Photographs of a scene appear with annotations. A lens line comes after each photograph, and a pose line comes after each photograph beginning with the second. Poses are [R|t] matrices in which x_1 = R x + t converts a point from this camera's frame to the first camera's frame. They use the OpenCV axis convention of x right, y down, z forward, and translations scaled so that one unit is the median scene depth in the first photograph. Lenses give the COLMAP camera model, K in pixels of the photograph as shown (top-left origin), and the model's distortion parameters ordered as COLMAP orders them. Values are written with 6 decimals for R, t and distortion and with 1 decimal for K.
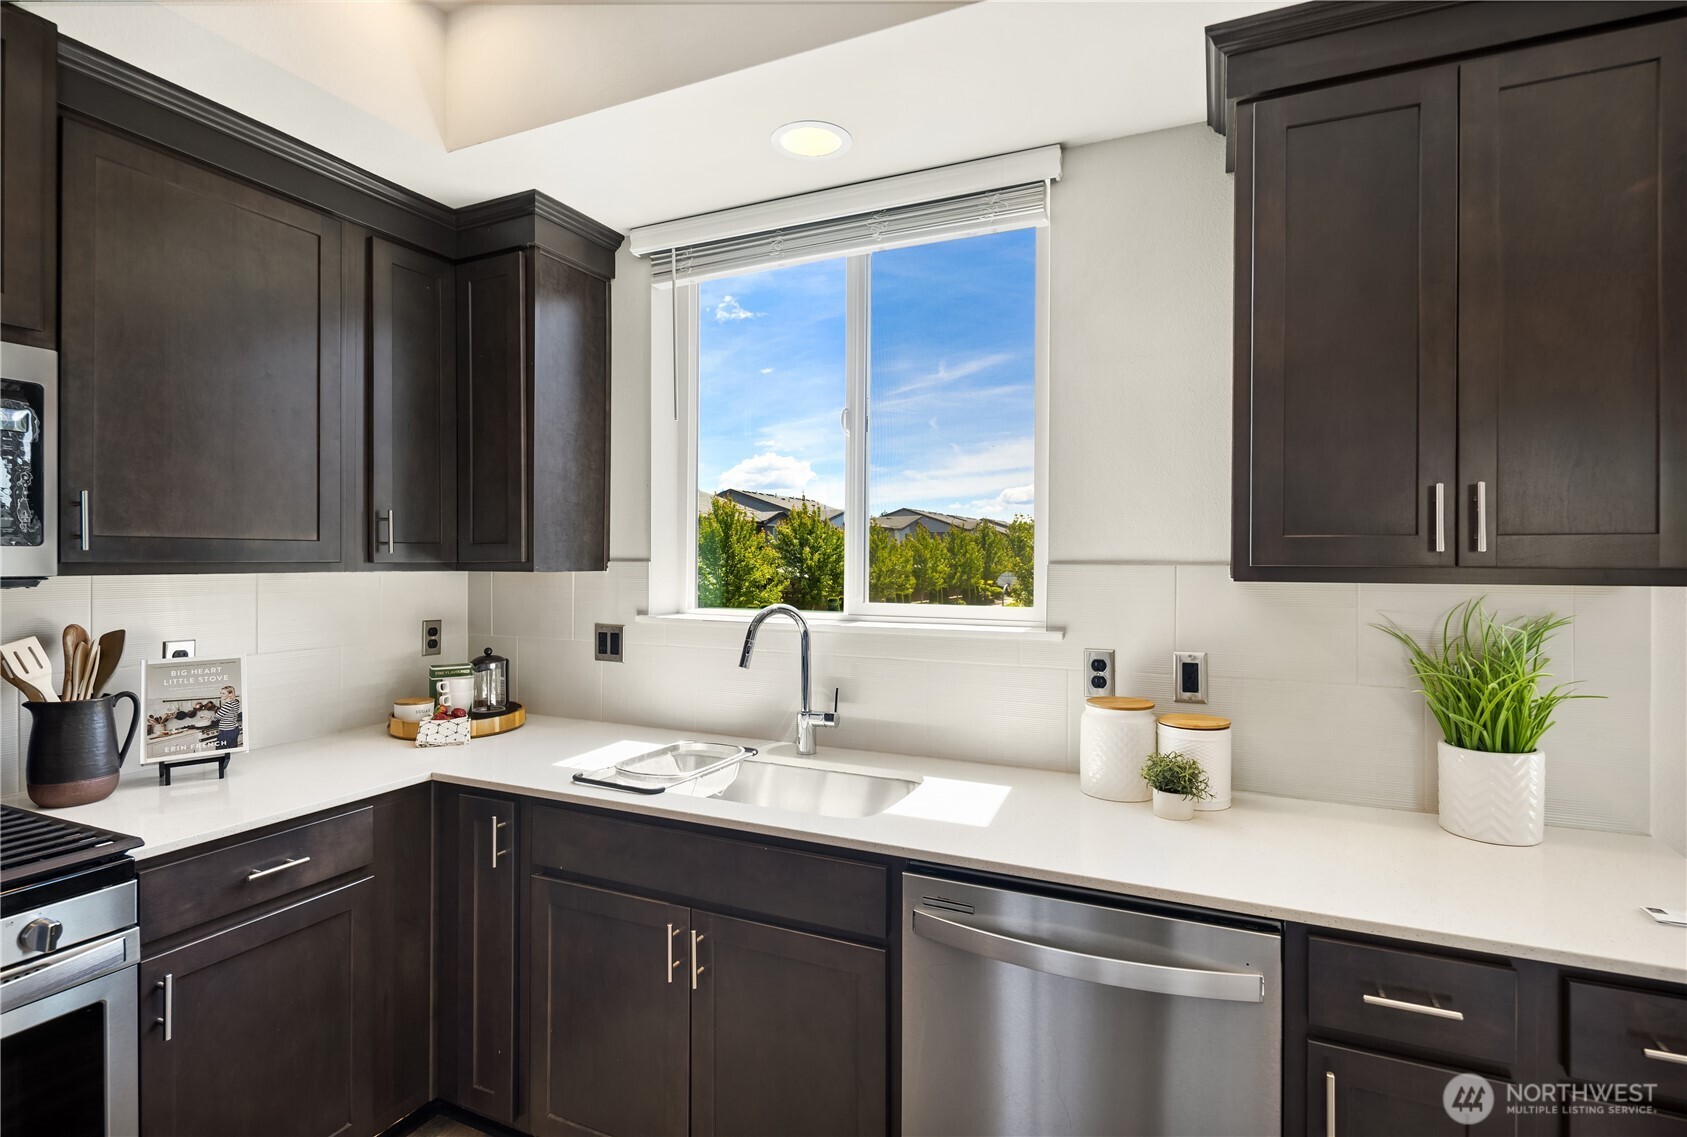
lens RADIAL K [[823.5, 0, 890.2], [0, 823.5, 557.0], [0, 0, 1]] dist [0.000744, -0.000835]
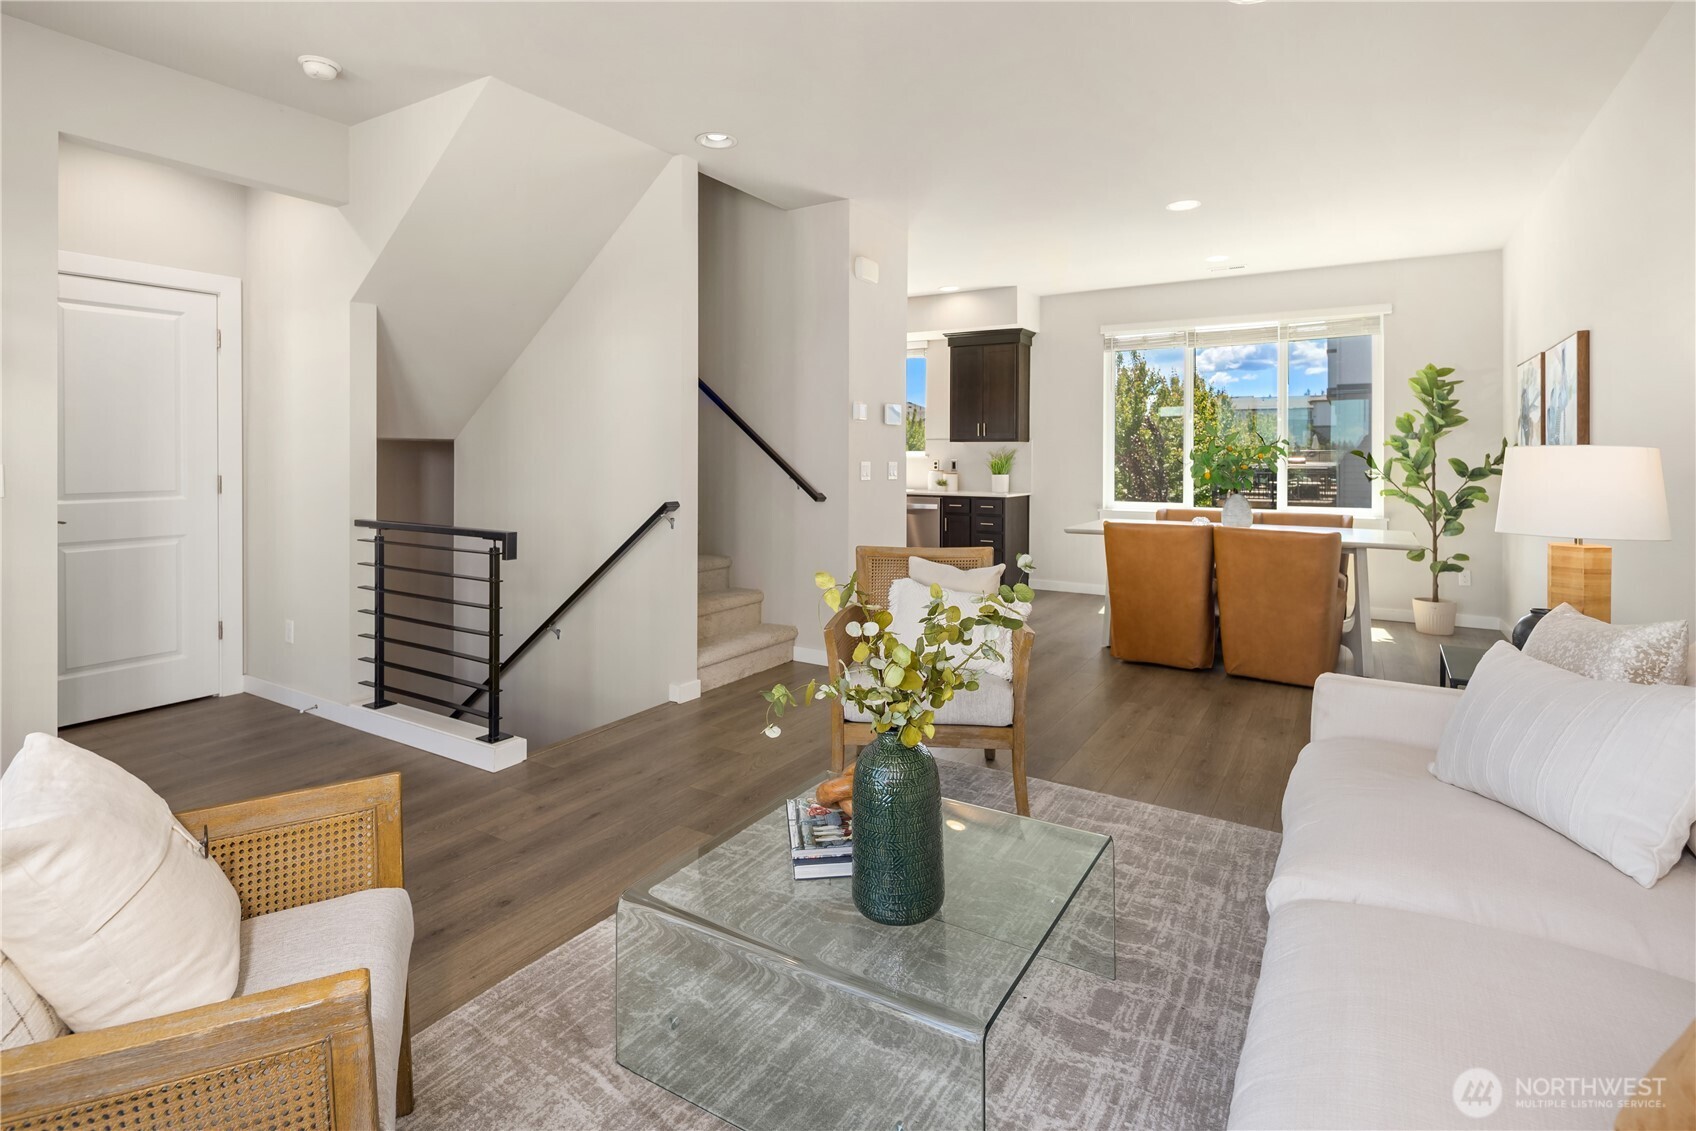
lens RADIAL K [[838.1, 0, 857.7], [0, 838.1, 466.7], [0, 0, 1]] dist [-0.001809, -0.001608]
pose [[0.991397, 0.002444, -0.130865, 0.431683], [-0.001095, 0.999946, 0.010374, 0.105286], [0.130883, -0.010142, 0.991346, -3.385562]]
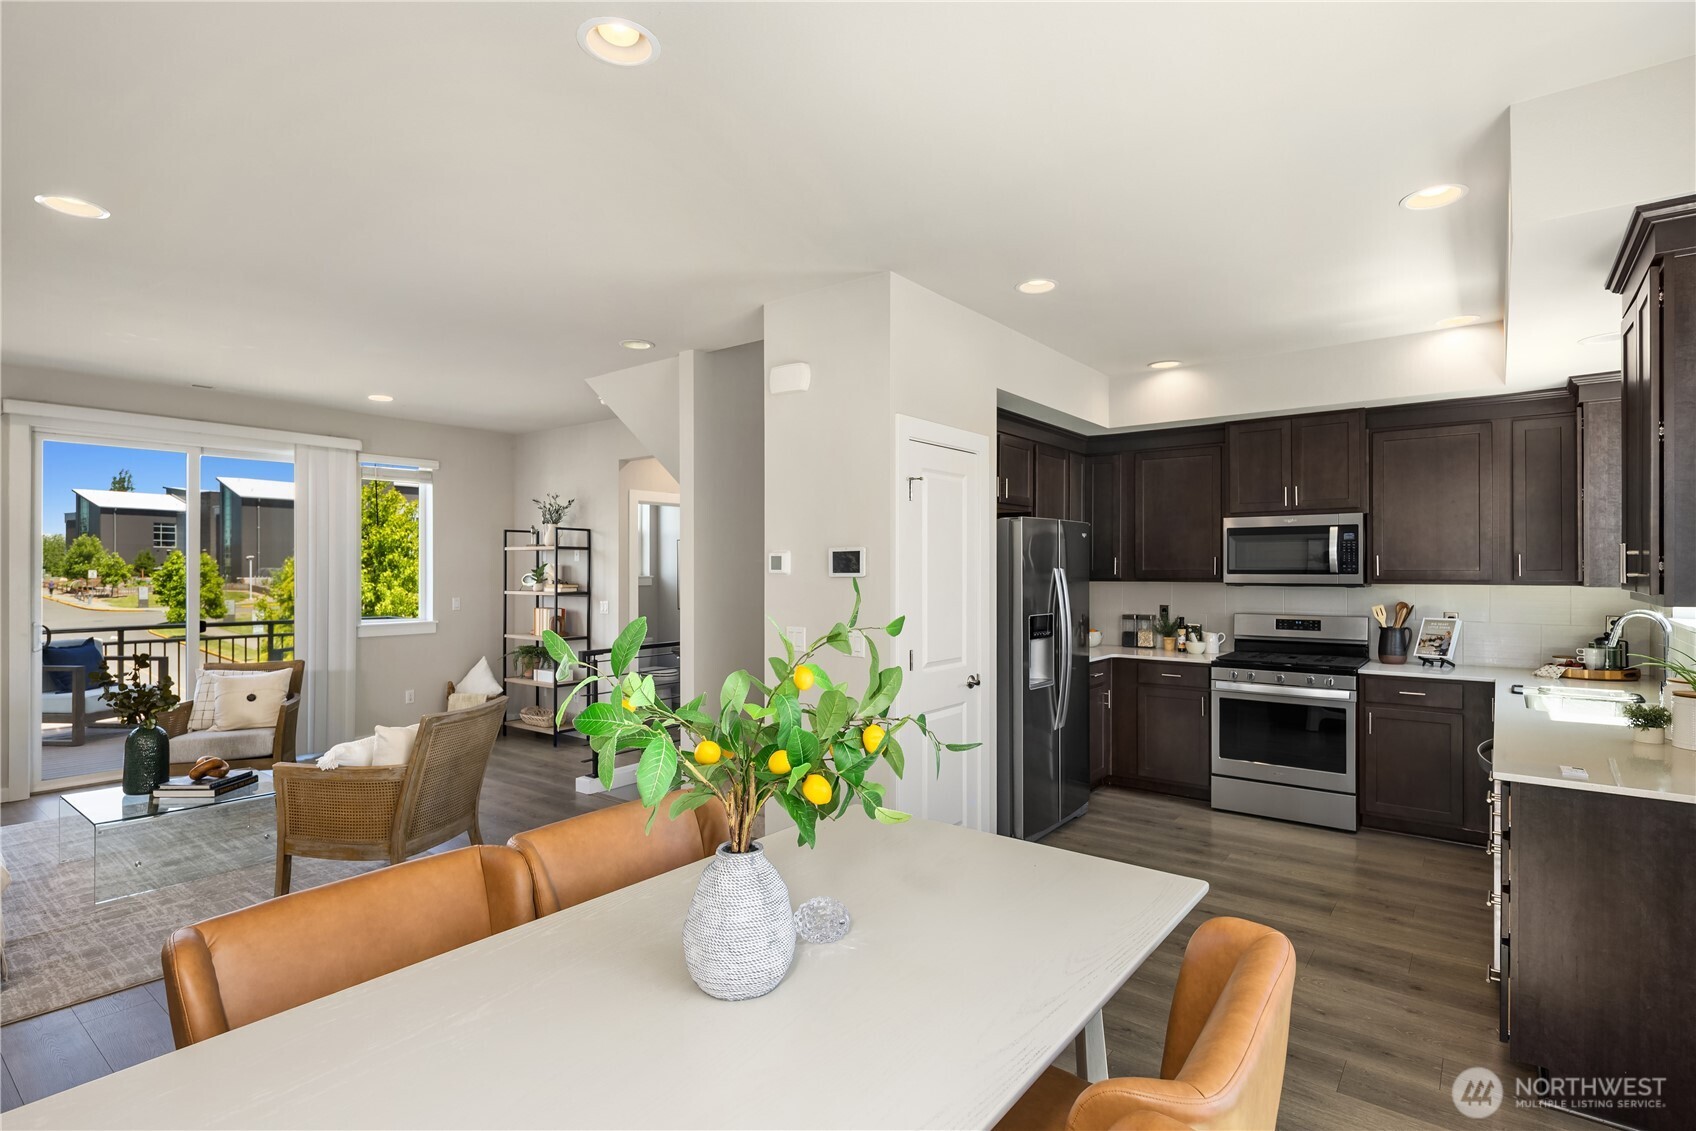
lens RADIAL K [[838.1, 0, 855.1], [0, 838.1, 571.0], [0, 0, 1]] dist [-0.001809, -0.001608]
pose [[-0.243478, -0.002559, -0.969903, 2.031011], [-0.000397, 0.999997, -0.002539, -0.012883], [0.969906, -0.000233, -0.243478, -0.085050]]
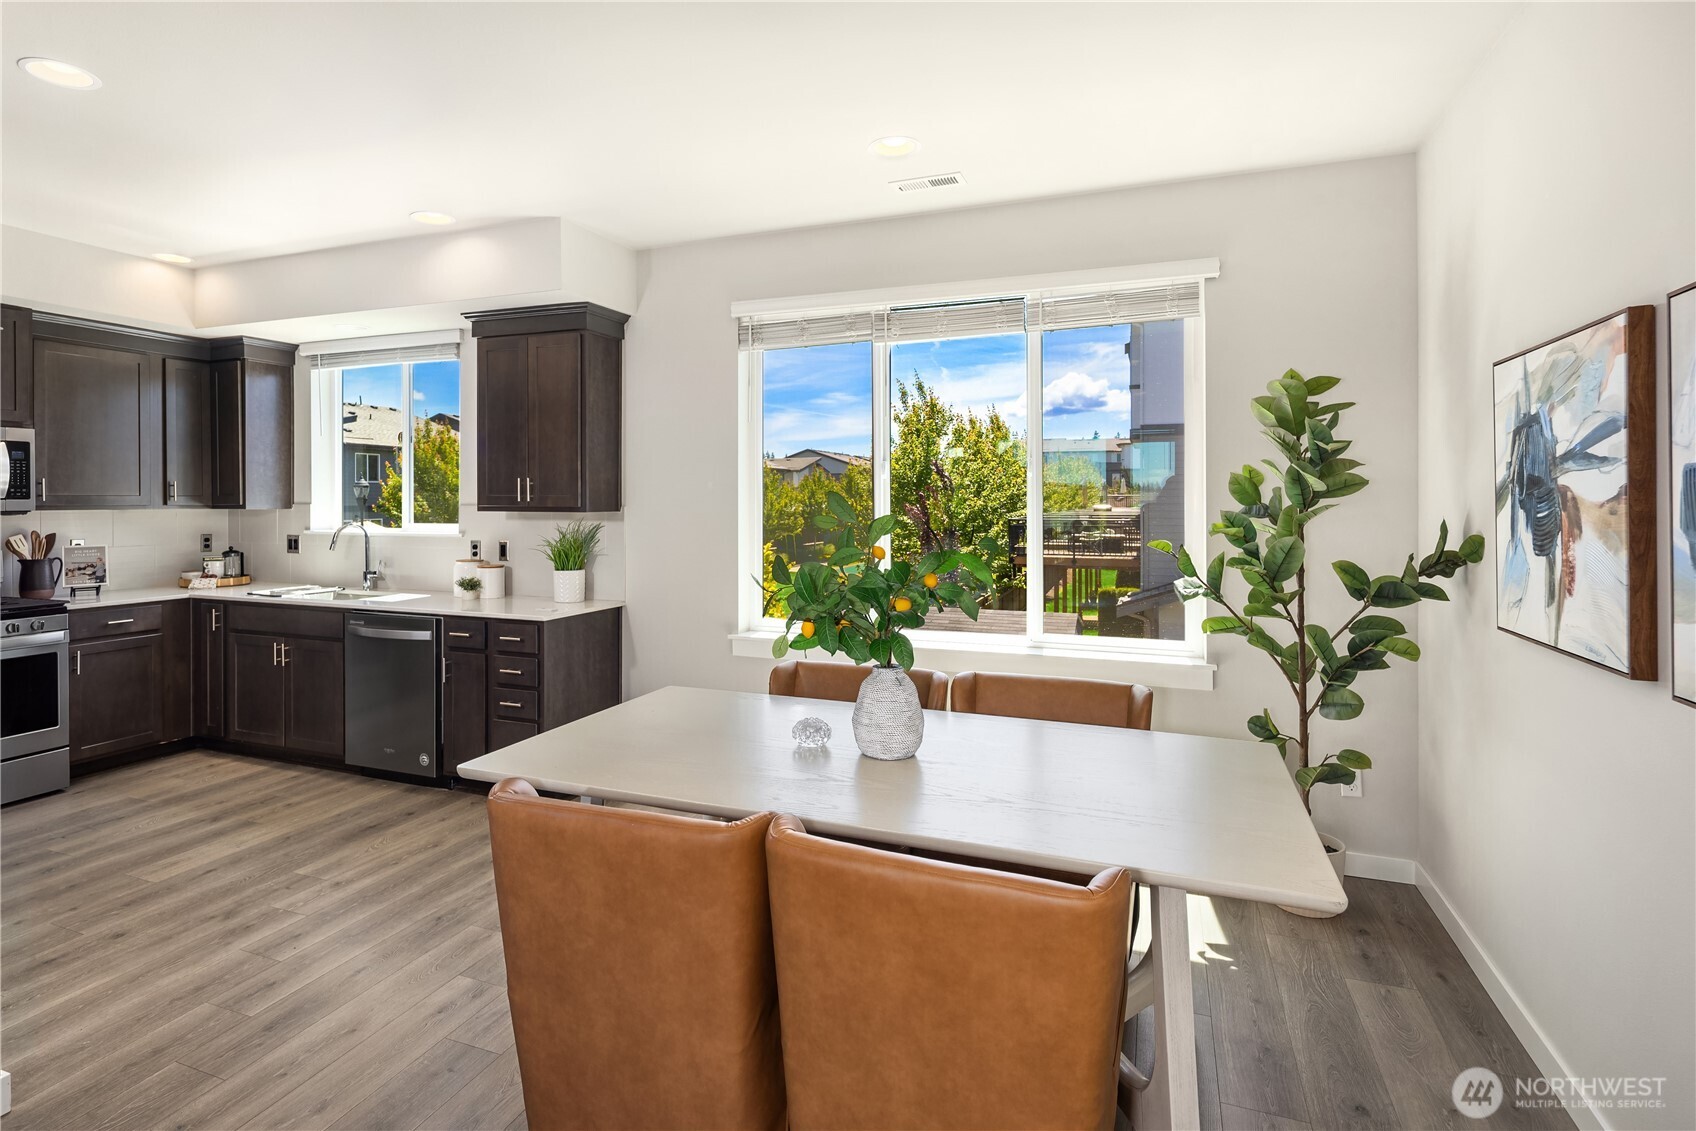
lens RADIAL K [[838.1, 0, 840.3], [0, 838.1, 503.4], [0, 0, 1]] dist [-0.001809, -0.001608]
pose [[0.998972, -0.002483, 0.045266, 1.230850], [0.002199, 0.999978, 0.006335, -0.009030], [-0.045281, -0.006229, 0.998955, -1.516365]]
